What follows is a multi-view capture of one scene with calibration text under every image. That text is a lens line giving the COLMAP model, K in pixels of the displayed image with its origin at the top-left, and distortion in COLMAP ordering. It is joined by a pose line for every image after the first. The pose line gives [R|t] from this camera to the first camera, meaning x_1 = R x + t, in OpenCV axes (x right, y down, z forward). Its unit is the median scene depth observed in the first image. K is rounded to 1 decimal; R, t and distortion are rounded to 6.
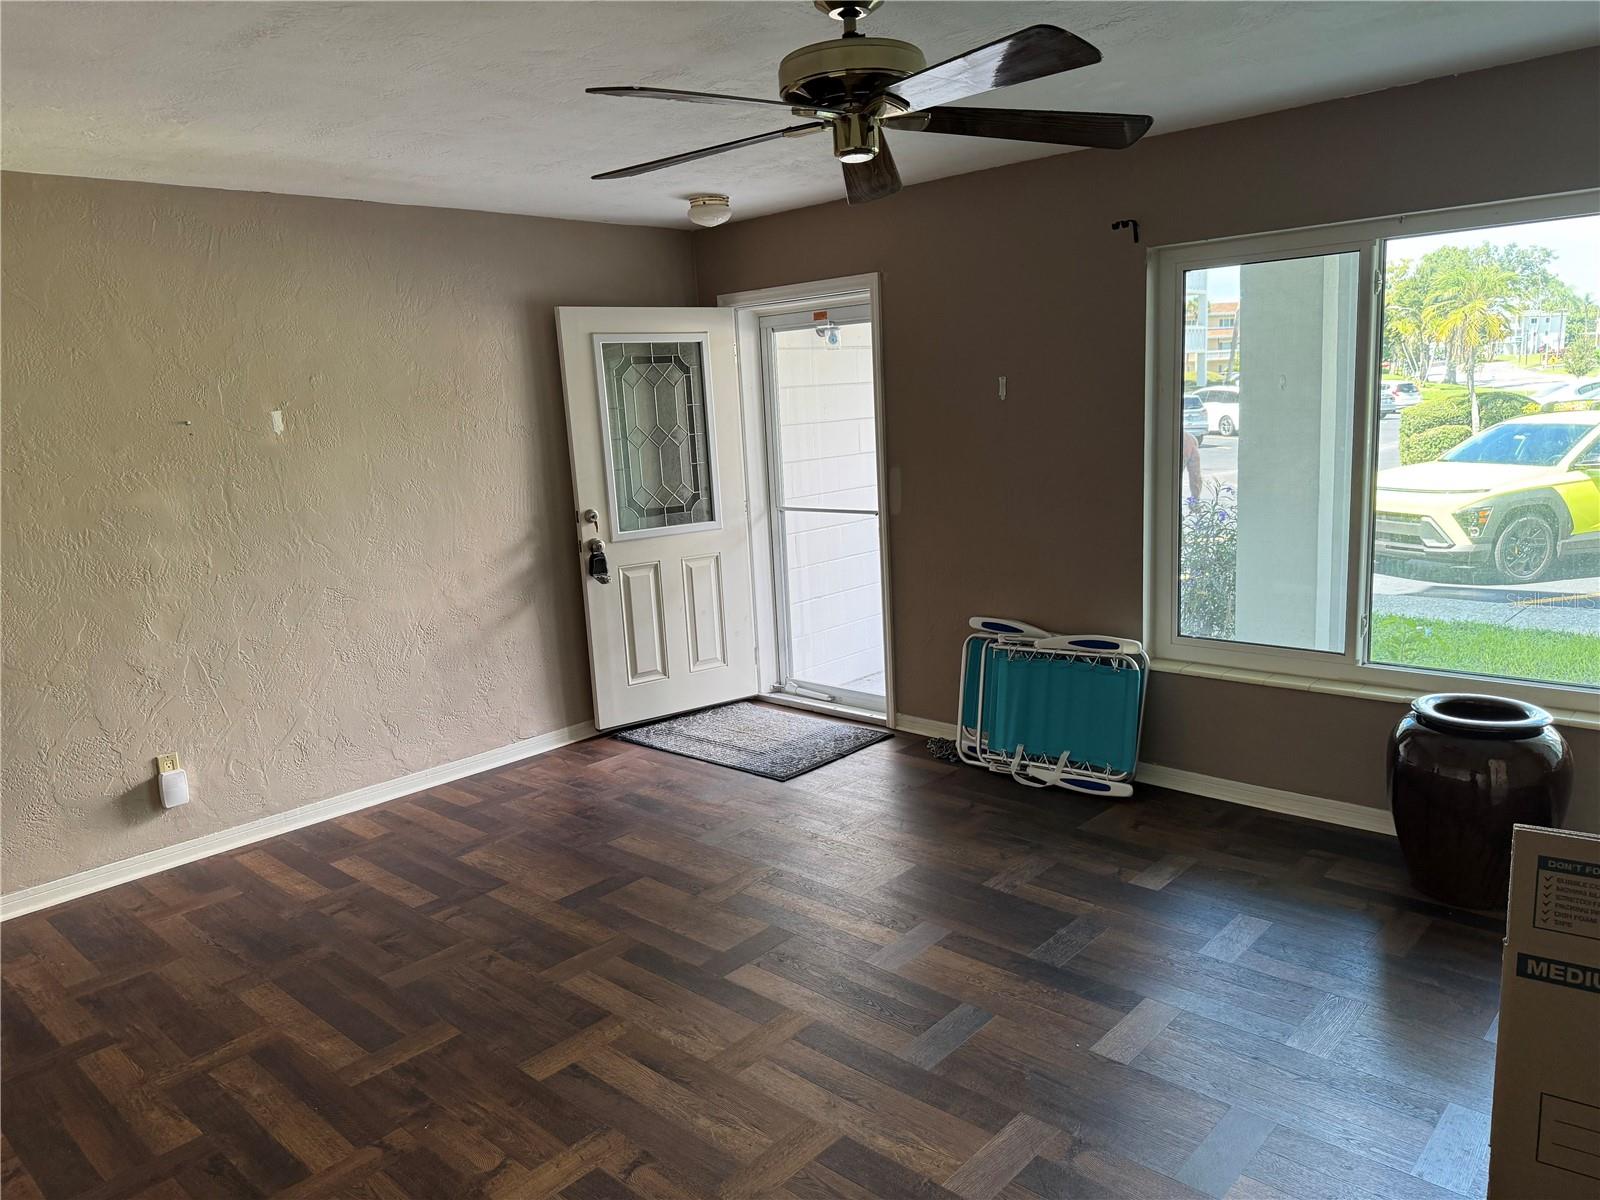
lens RADIAL K [[1109.8, 0, 800.0], [0, 1109.8, 600.0], [0, 0, 1]] dist [0.128134, -0.183895]
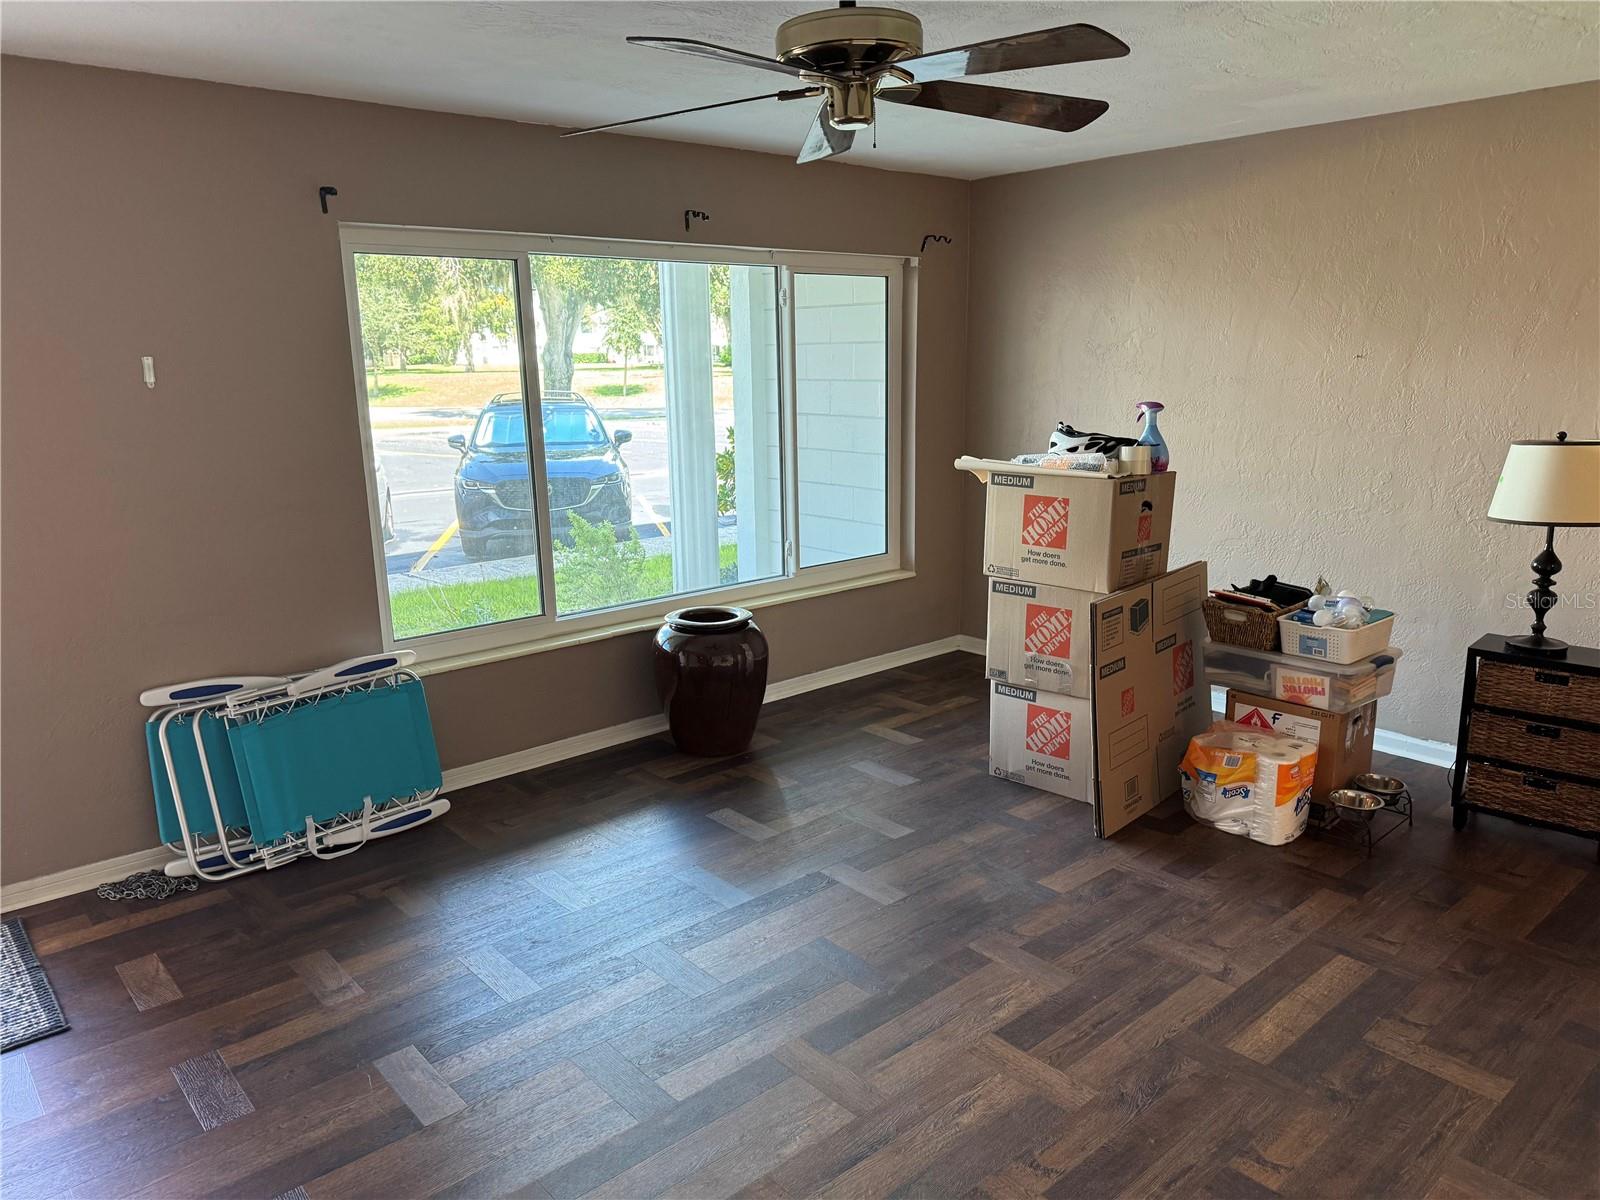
lens RADIAL K [[1109.8, 0, 800.0], [0, 1109.8, 600.0], [0, 0, 1]] dist [0.128134, -0.183895]
pose [[0.102000, -0.165233, 0.980966, -0.584280], [0.188851, 0.971393, 0.143984, -0.078151], [-0.976694, 0.170570, 0.130286, 0.566866]]
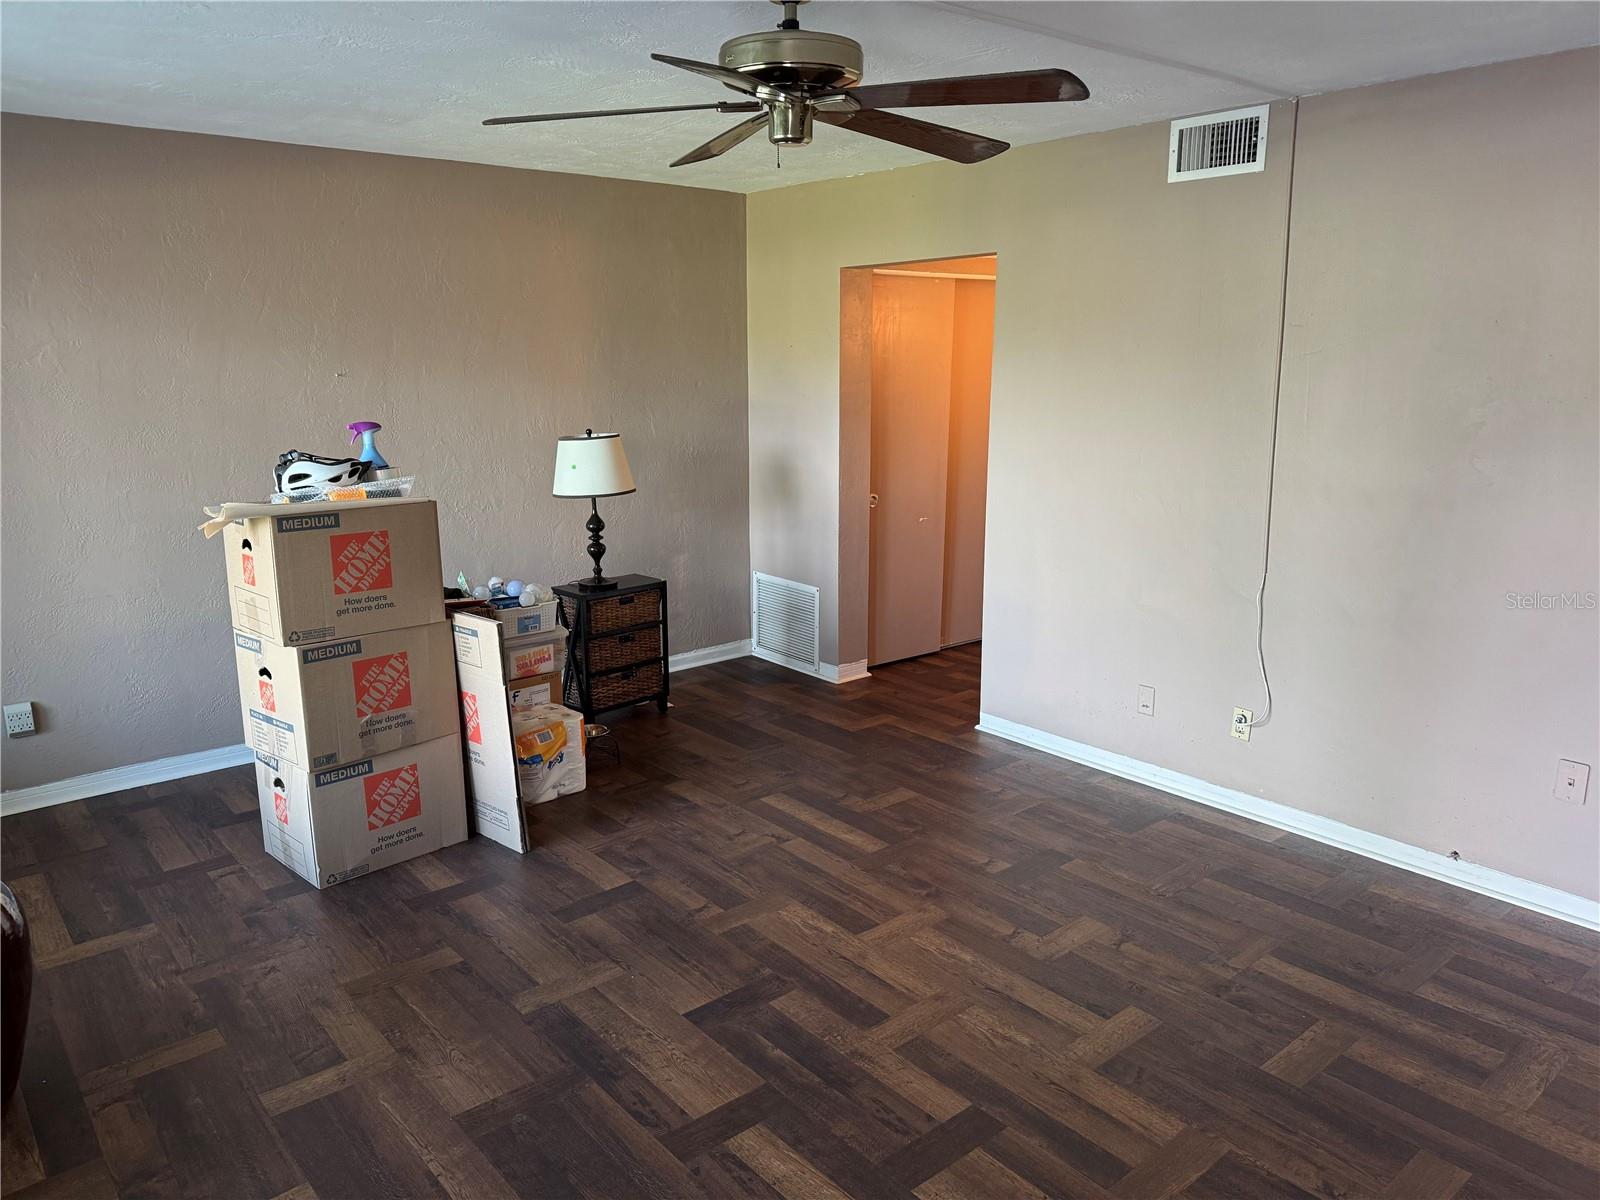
lens RADIAL K [[1109.8, 0, 800.0], [0, 1109.8, 600.0], [0, 0, 1]] dist [0.128134, -0.183895]
pose [[-0.990126, 0.030590, 0.136800, -0.051432], [0.080578, 0.922757, 0.376864, -0.226879], [-0.114705, 0.384166, -0.916111, 1.206881]]
